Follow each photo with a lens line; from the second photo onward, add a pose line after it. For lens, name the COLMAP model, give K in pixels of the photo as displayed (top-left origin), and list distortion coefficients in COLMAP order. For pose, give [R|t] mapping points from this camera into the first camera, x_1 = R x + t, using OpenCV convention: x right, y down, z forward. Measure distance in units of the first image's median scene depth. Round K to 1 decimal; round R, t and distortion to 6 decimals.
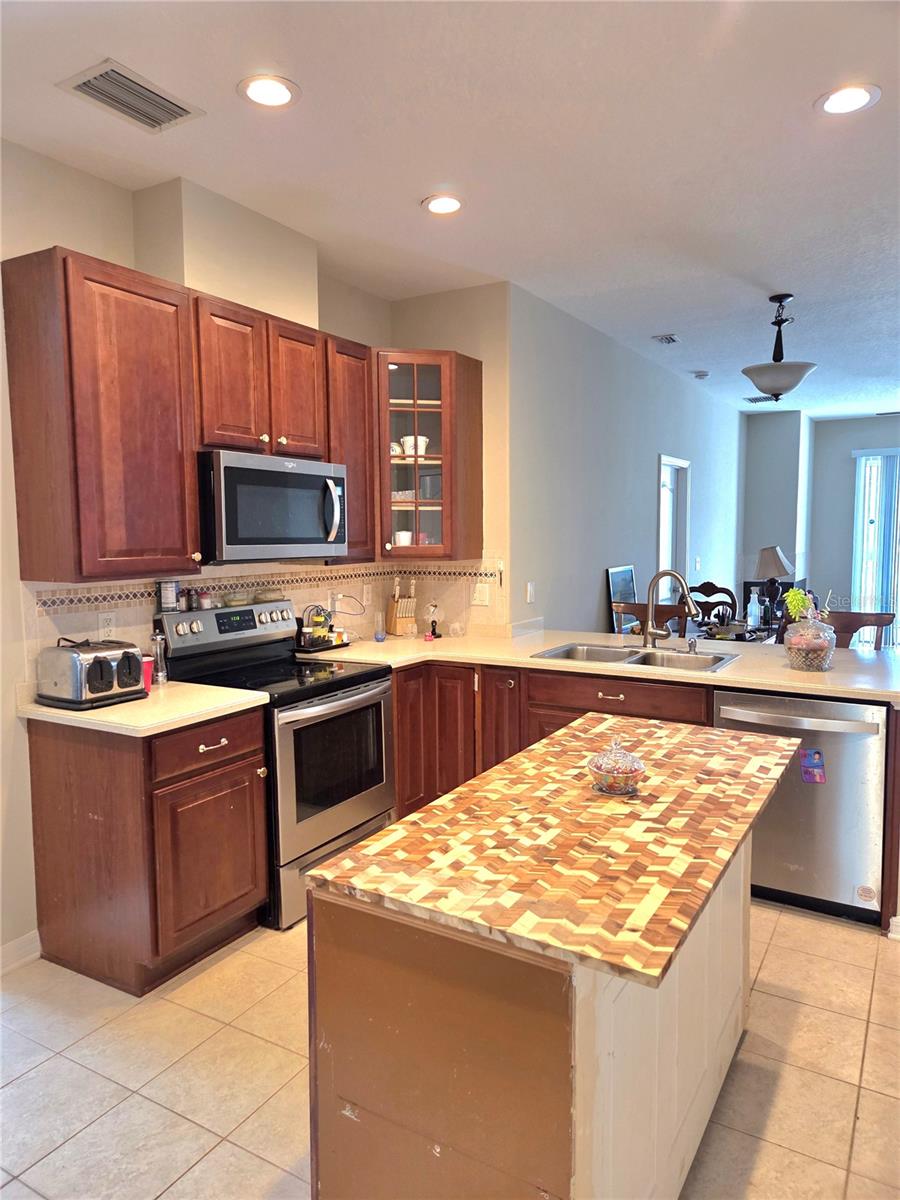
lens RADIAL K [[810.7, 0, 450.0], [0, 810.7, 600.0], [0, 0, 1]] dist [0.061648, -0.052558]
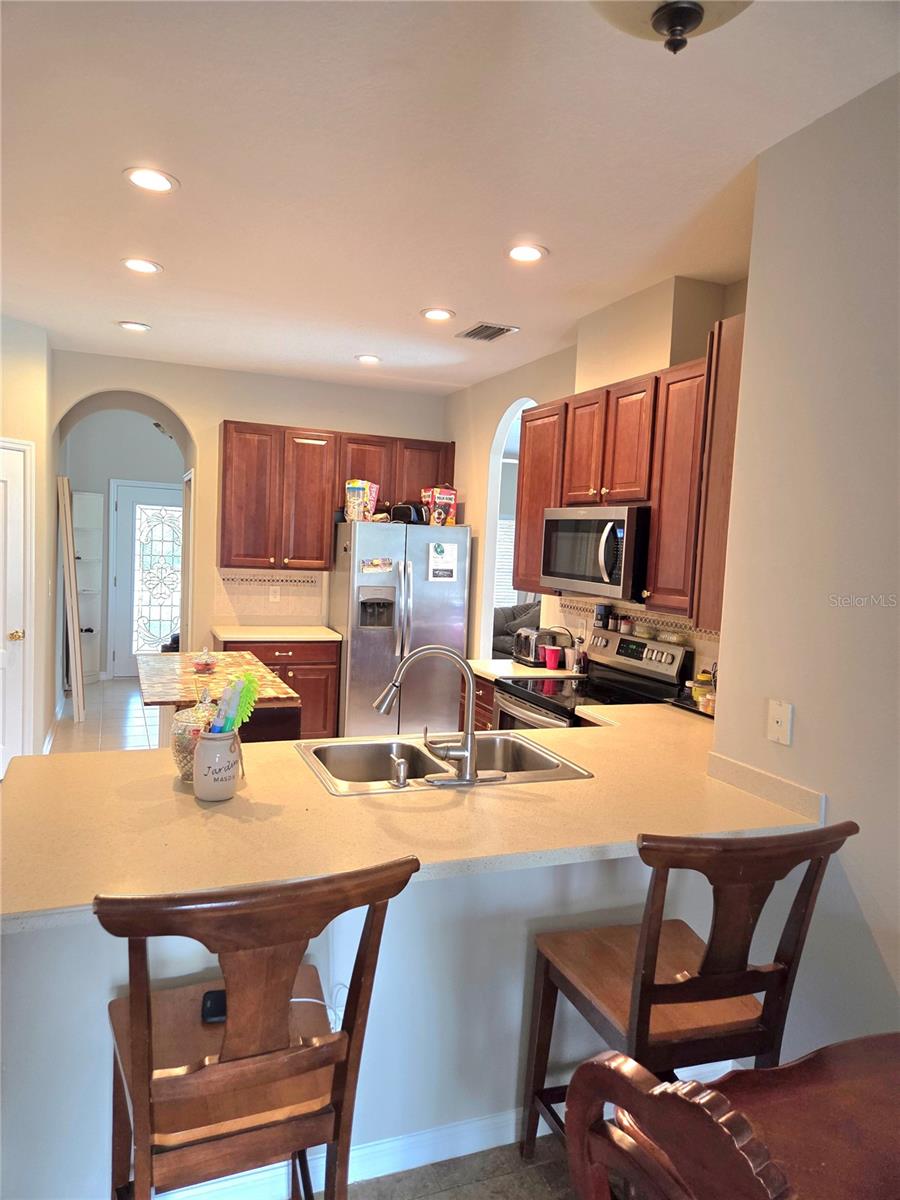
lens RADIAL K [[810.7, 0, 450.0], [0, 810.7, 600.0], [0, 0, 1]] dist [0.061648, -0.052558]
pose [[-0.605629, 0.037038, -0.794884, 0.806986], [-0.111165, 0.985183, 0.130603, -0.165057], [0.787944, 0.167461, -0.592538, 1.489396]]
